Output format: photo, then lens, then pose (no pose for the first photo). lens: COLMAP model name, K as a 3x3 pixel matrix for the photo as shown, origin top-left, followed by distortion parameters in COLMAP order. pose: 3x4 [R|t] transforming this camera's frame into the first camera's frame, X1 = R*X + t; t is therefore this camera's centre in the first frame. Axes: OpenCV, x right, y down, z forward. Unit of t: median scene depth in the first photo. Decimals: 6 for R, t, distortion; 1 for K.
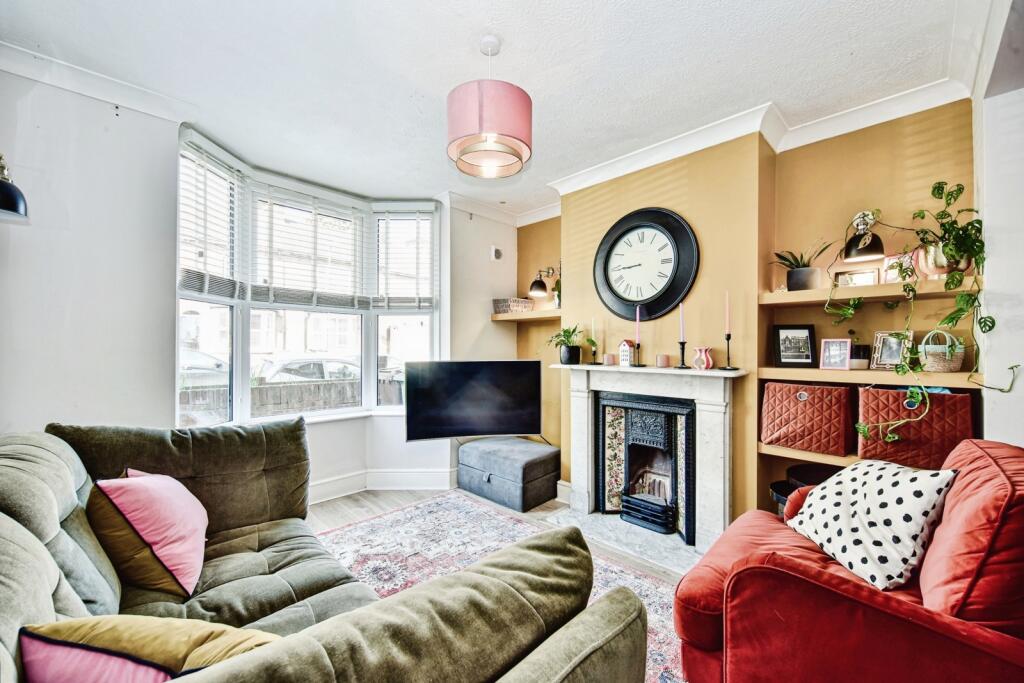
lens RADIAL K [[400.0, 0, 516.7], [0, 400.0, 346.0], [0, 0, 1]] dist [-0.001153, -0.000534]
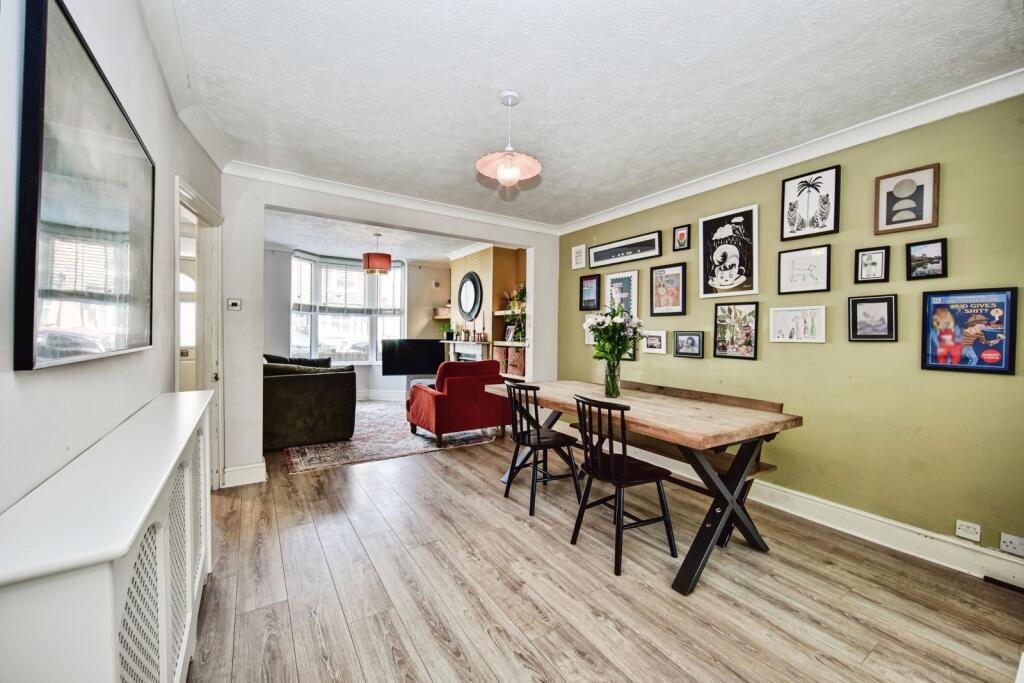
lens RADIAL K [[400.0, 0, 516.7], [0, 400.0, 336.1], [0, 0, 1]] dist [-0.001153, -0.000534]
pose [[0.980175, 0.006328, -0.198030, 1.147889], [-0.005184, 0.999967, 0.006299, 0.007709], [0.198064, -0.005147, 0.980176, -1.310813]]
